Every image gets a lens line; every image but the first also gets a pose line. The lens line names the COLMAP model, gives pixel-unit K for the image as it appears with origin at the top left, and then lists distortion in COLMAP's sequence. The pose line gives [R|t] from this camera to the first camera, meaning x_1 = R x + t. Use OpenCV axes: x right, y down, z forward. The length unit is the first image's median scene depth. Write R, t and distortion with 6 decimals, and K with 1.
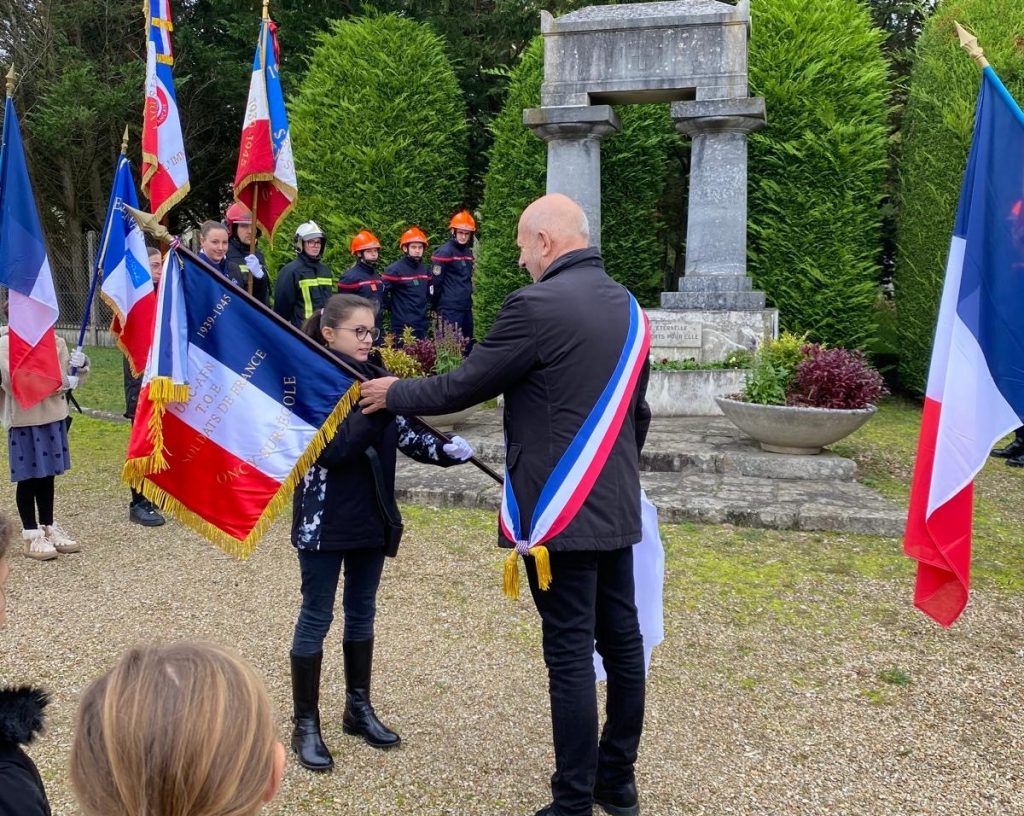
lens RADIAL K [[957.0, 0, 512.2], [0, 957.0, 408.4], [0, 0, 1]] dist [-0.002448, 0.000000]
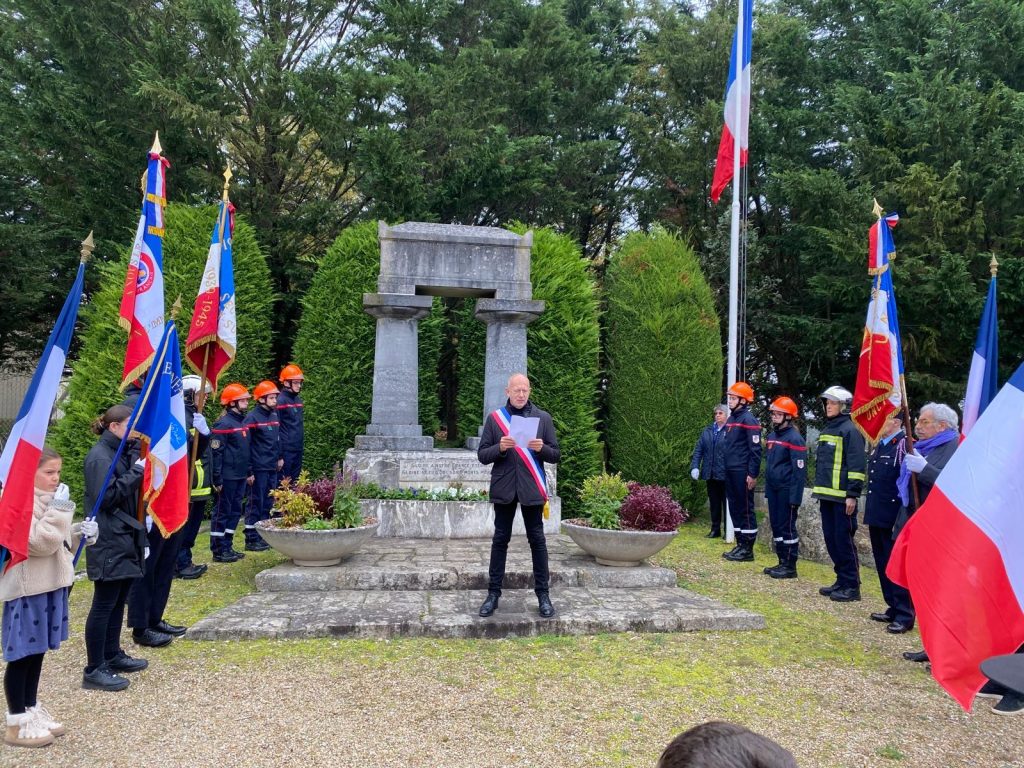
lens RADIAL K [[719.0, 0, 513.0], [0, 719.0, 385.1], [0, 0, 1]] dist [-0.028648, -0.015850]
pose [[0.919179, 0.036779, 0.392120, -0.177373], [0.032373, 0.985205, -0.168294, -0.027345], [-0.392508, 0.167387, 0.904389, 0.086758]]
